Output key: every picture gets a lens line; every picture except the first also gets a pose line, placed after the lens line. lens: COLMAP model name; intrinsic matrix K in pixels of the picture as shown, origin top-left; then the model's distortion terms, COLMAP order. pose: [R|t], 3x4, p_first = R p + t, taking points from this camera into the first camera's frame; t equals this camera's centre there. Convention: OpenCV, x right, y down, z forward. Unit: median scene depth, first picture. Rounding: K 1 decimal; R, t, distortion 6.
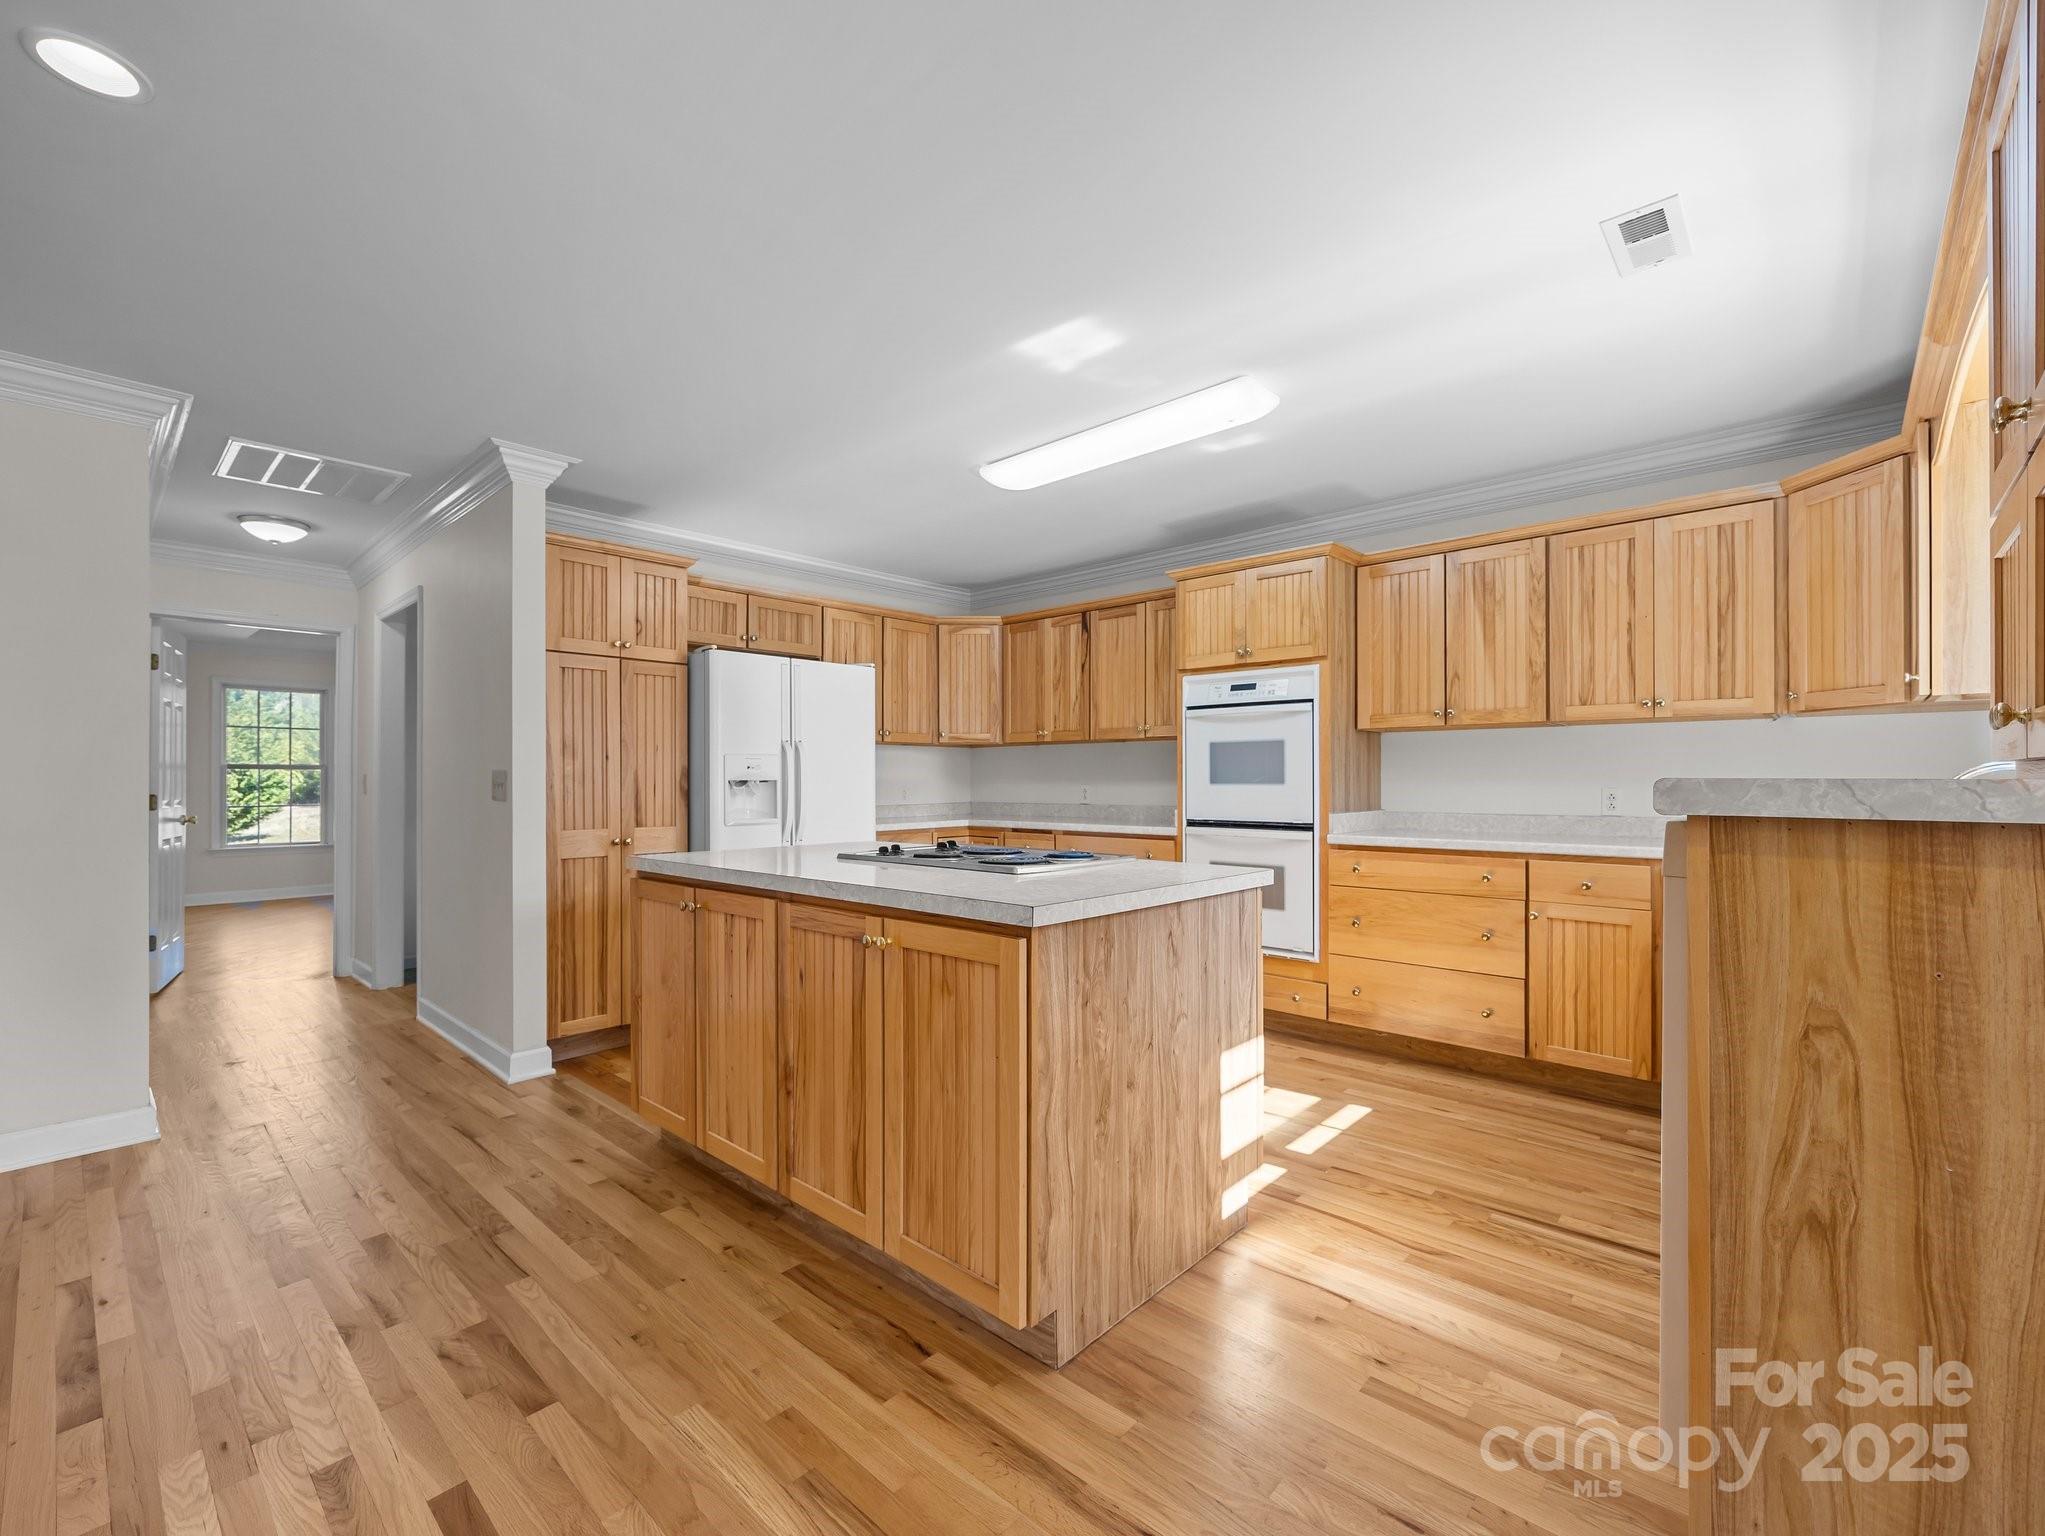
lens RADIAL K [[891.8, 0, 1008.2], [0, 891.8, 776.0], [0, 0, 1]] dist [-0.000030, 0.001520]
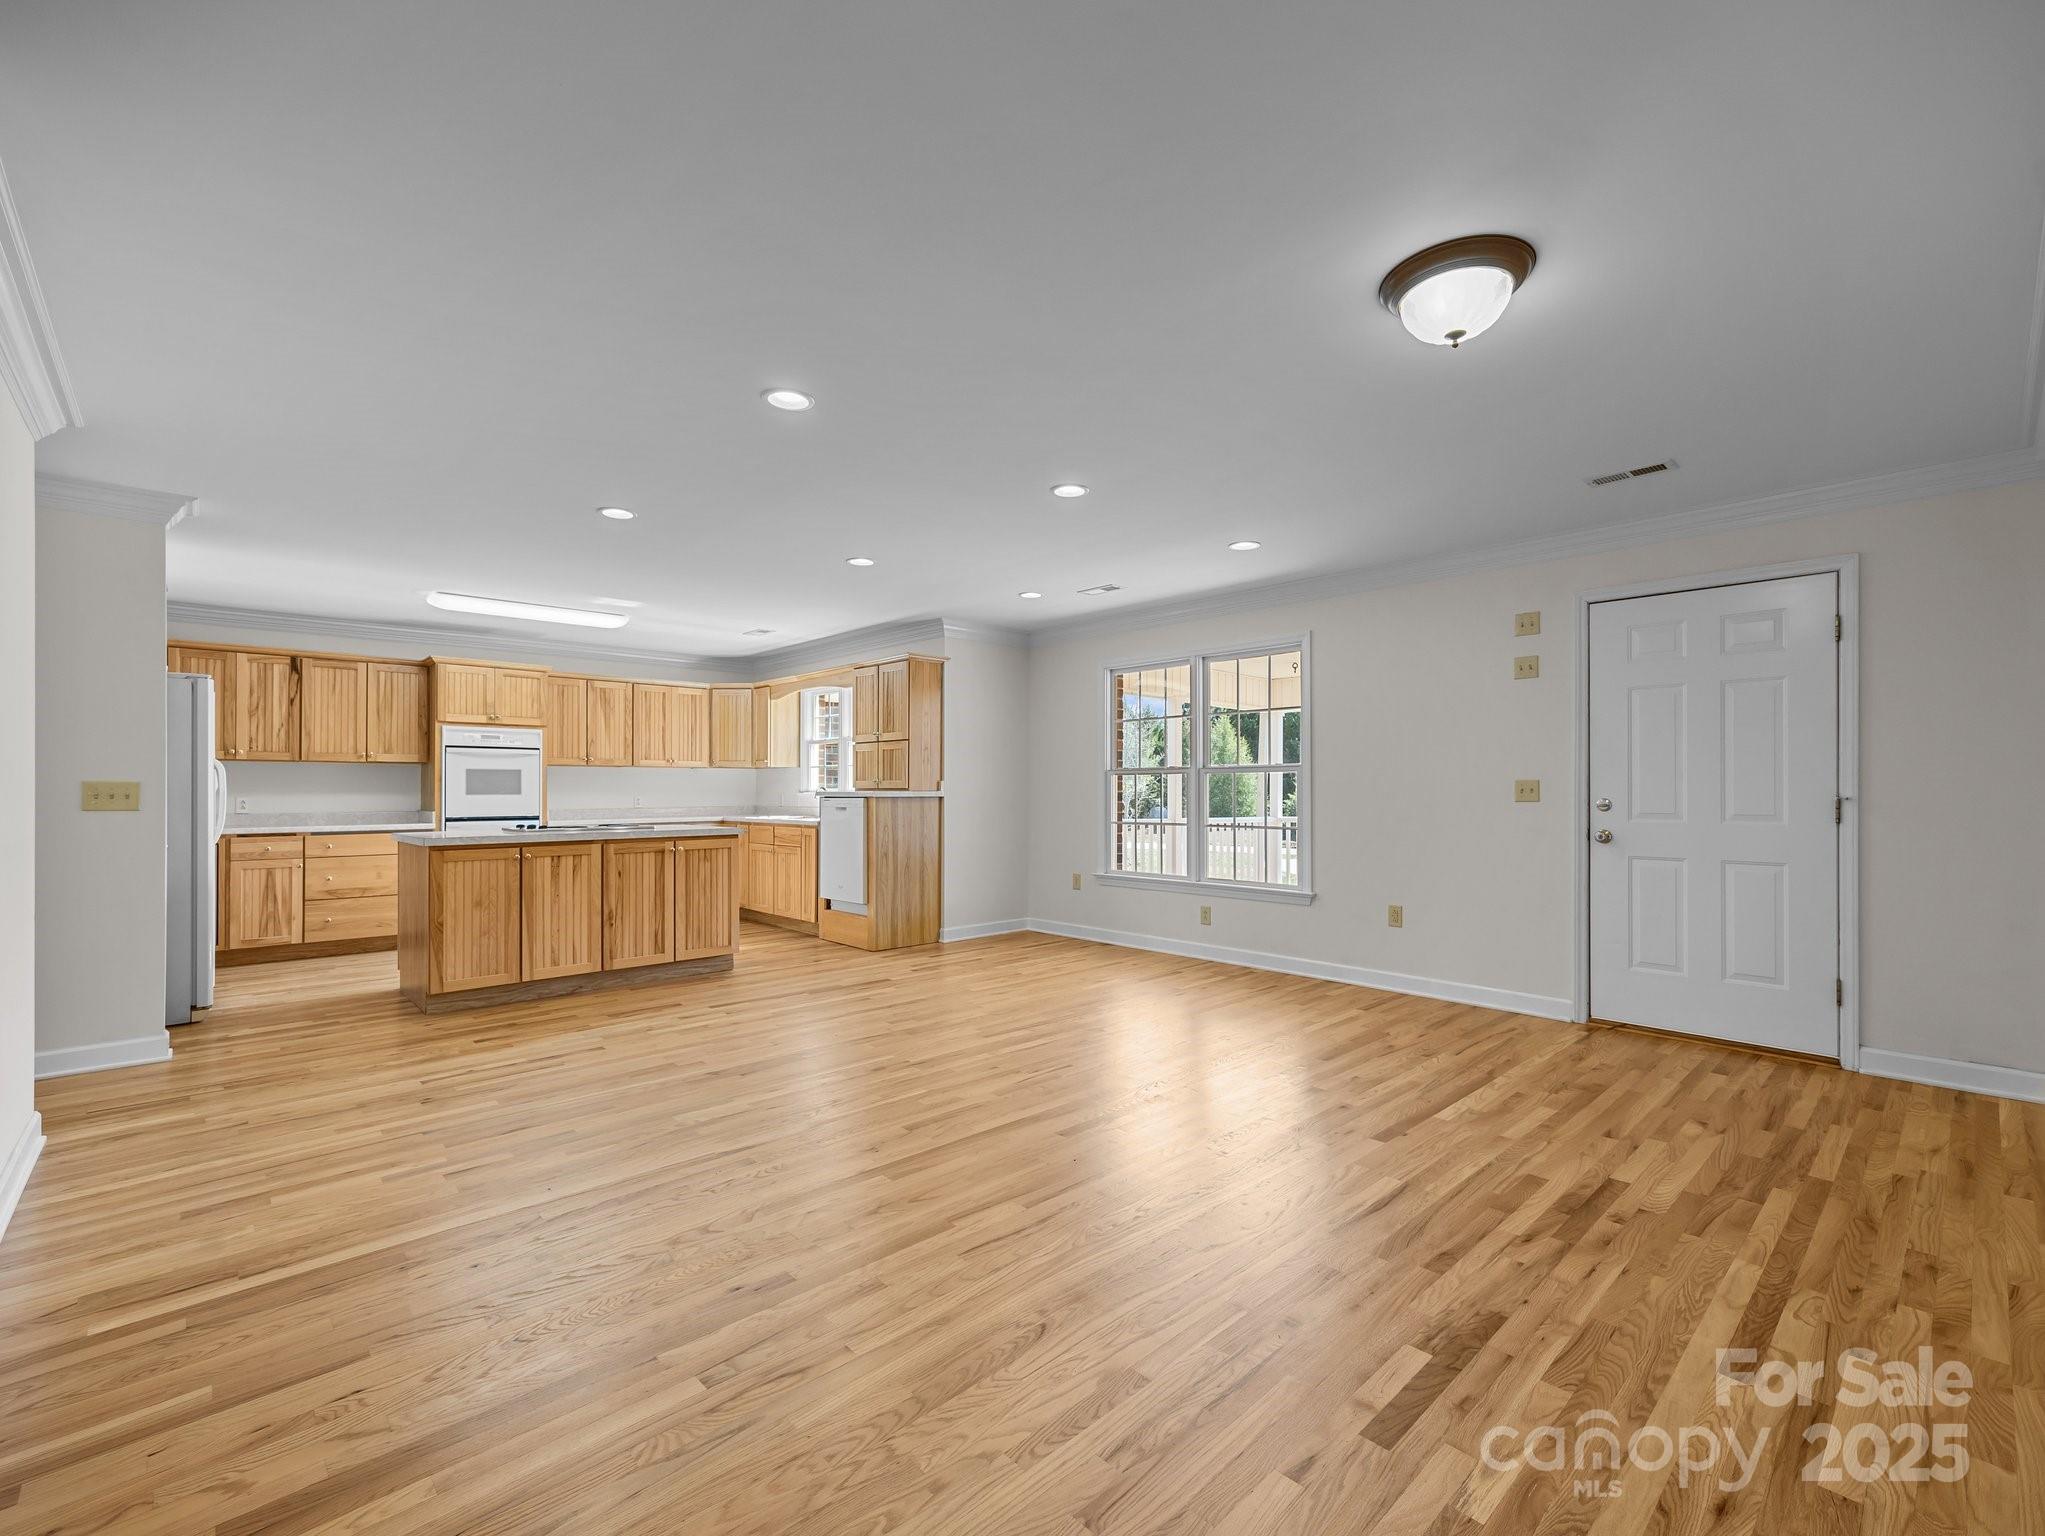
lens RADIAL K [[891.8, 0, 1025.2], [0, 891.8, 776.7], [0, 0, 1]] dist [-0.000030, 0.001520]
pose [[0.085506, 0.016985, 0.996193, -1.447715], [-0.002573, 0.999855, -0.016826, 0.001234], [-0.996334, -0.001124, 0.085537, -0.165187]]
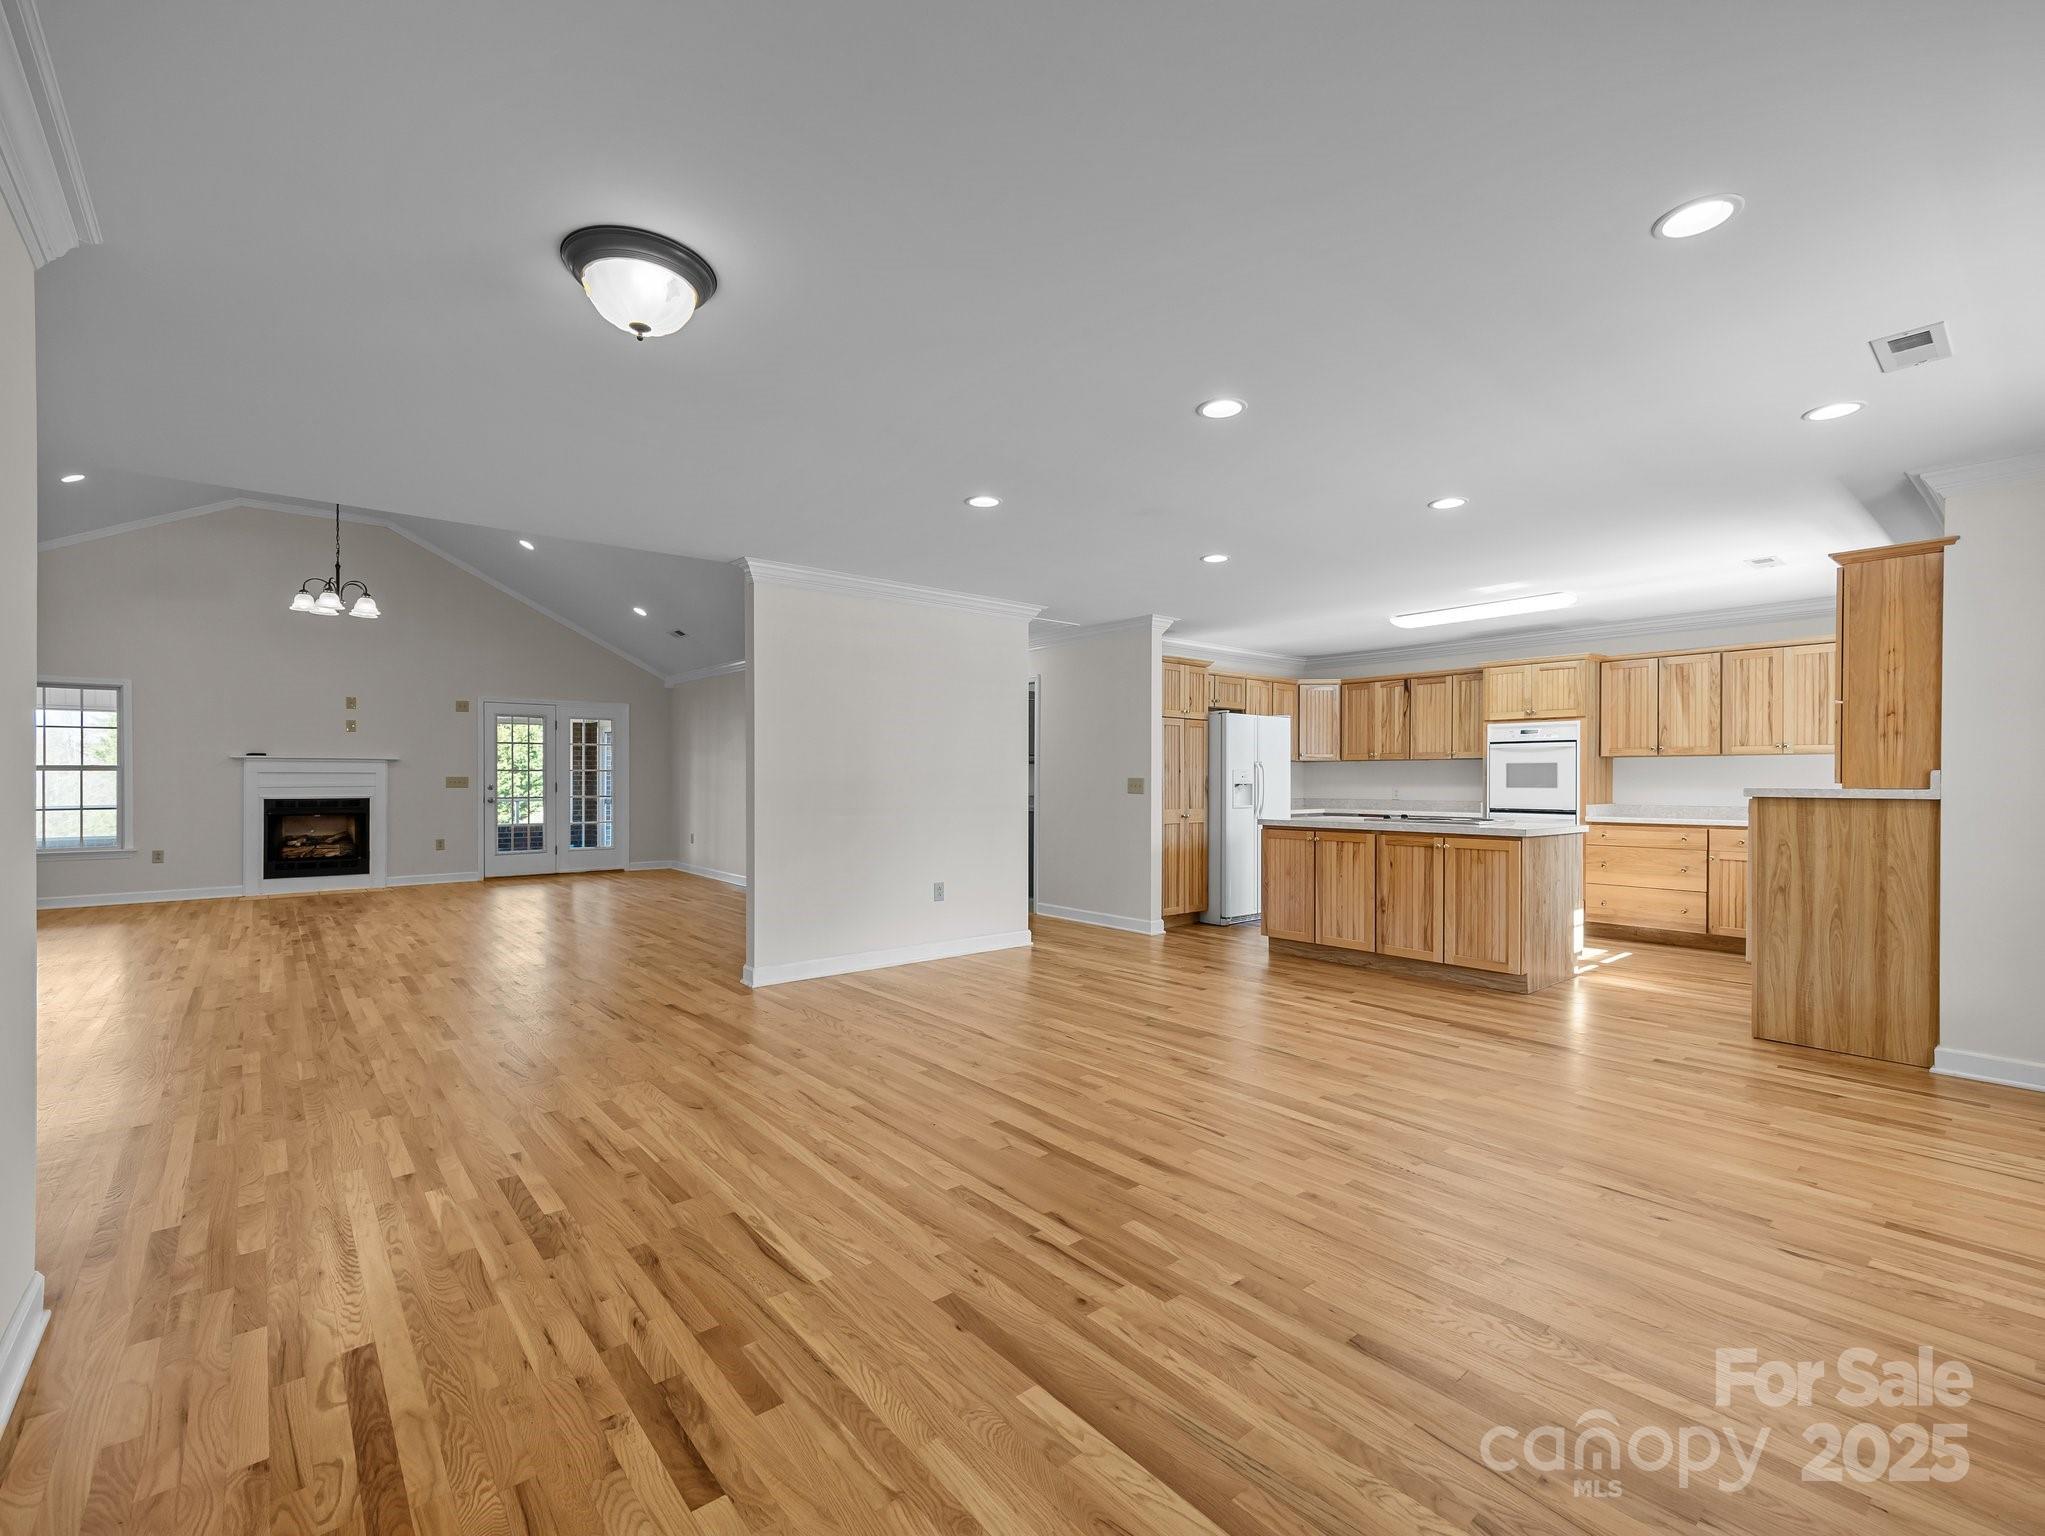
lens RADIAL K [[891.8, 0, 1019.4], [0, 891.8, 777.8], [0, 0, 1]] dist [-0.000030, 0.001520]
pose [[0.991872, 0.005040, -0.127141, -0.542888], [-0.004844, 0.999987, 0.001850, -0.009517], [0.127149, -0.001219, 0.991883, -0.920075]]
